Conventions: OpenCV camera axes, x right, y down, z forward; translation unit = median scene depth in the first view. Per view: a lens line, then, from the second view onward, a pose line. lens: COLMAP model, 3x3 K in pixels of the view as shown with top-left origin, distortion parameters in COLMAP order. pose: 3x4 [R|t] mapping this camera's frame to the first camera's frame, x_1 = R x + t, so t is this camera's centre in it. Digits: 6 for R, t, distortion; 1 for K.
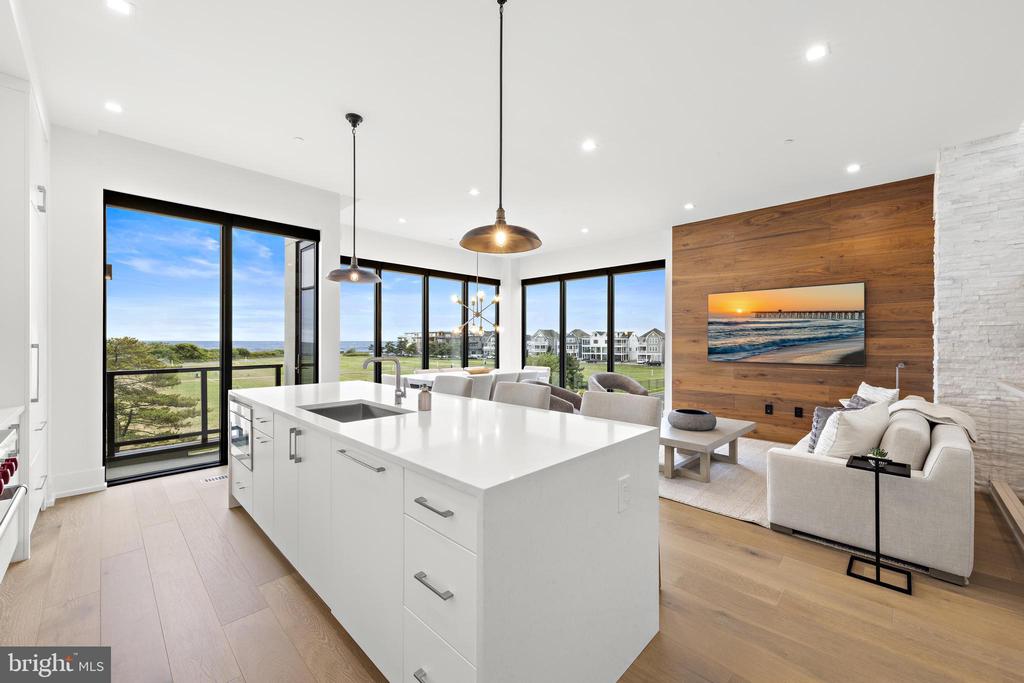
lens RADIAL K [[400.4, 0, 514.6], [0, 400.4, 338.5], [0, 0, 1]] dist [-0.000268, -0.000001]
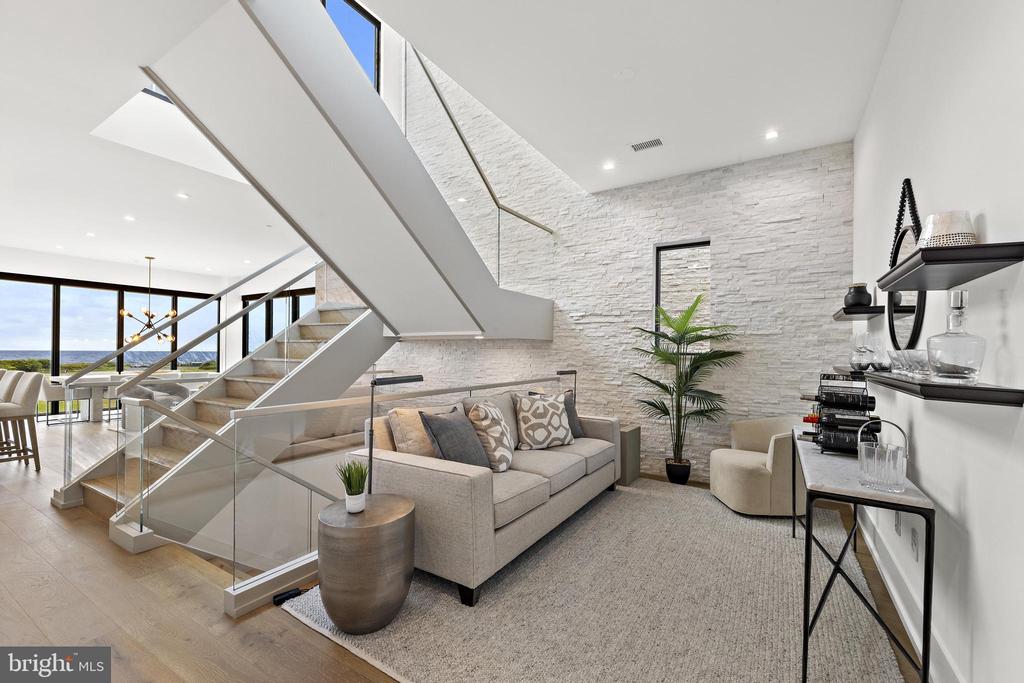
lens RADIAL K [[429.7, 0, 518.2], [0, 429.7, 346.0], [0, 0, 1]] dist [0.015114, 0.000119]
pose [[0.978315, 0.006503, 0.207019, 0.533439], [-0.005115, 0.999961, -0.007243, 0.002793], [-0.207058, 0.006027, 0.978310, -0.374202]]
